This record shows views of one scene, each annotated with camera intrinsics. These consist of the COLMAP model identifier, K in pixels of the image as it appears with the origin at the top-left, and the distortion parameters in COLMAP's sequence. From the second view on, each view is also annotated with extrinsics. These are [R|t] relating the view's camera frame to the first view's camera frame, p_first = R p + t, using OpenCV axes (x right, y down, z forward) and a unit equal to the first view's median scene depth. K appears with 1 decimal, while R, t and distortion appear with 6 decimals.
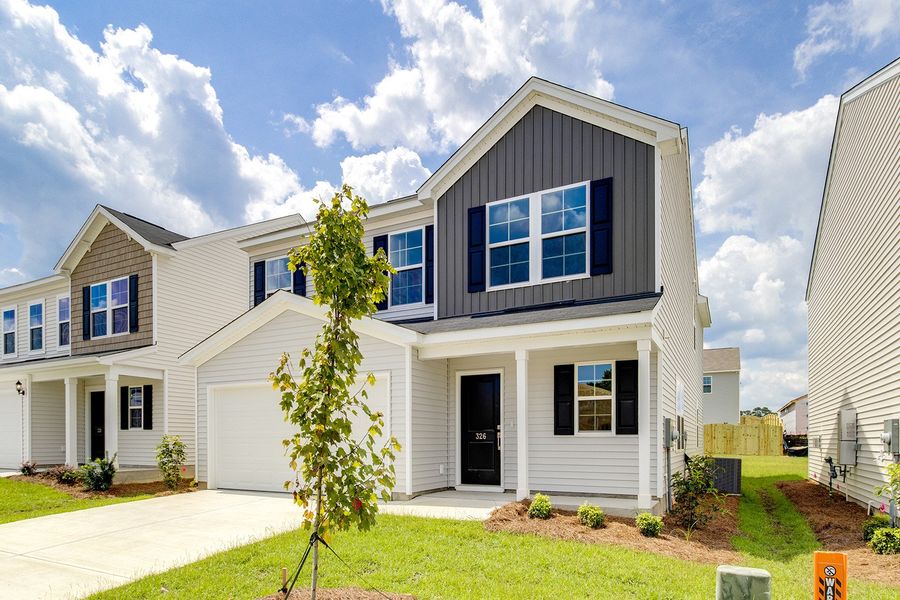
lens RADIAL K [[419.7, 0, 477.6], [0, 419.7, 294.2], [0, 0, 1]] dist [0.002976, 0.000103]
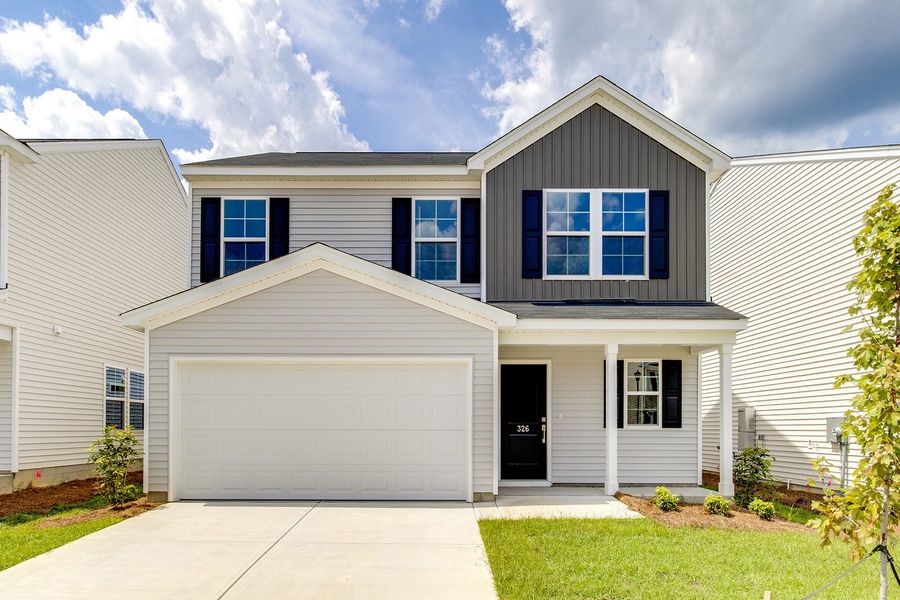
lens RADIAL K [[418.1, 0, 454.6], [0, 418.1, 288.6], [0, 0, 1]] dist [0.000587, -0.000287]
pose [[0.920119, 0.125644, 0.370938, -0.539456], [-0.129551, 0.991467, -0.014474, 0.056802], [-0.369592, -0.034738, 0.928545, 0.188312]]
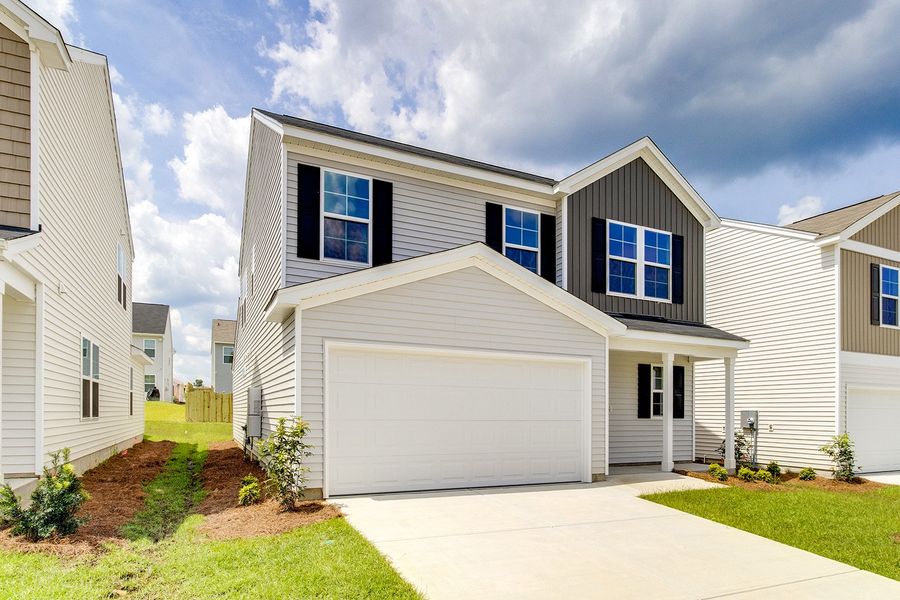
lens RADIAL K [[419.1, 0, 455.2], [0, 419.1, 263.7], [0, 0, 1]] dist [-0.002881, -0.000485]
pose [[0.706514, 0.244098, 0.664270, -1.111407], [-0.238725, 0.965820, -0.101002, 0.133830], [-0.666220, -0.087218, 0.740638, 0.440922]]
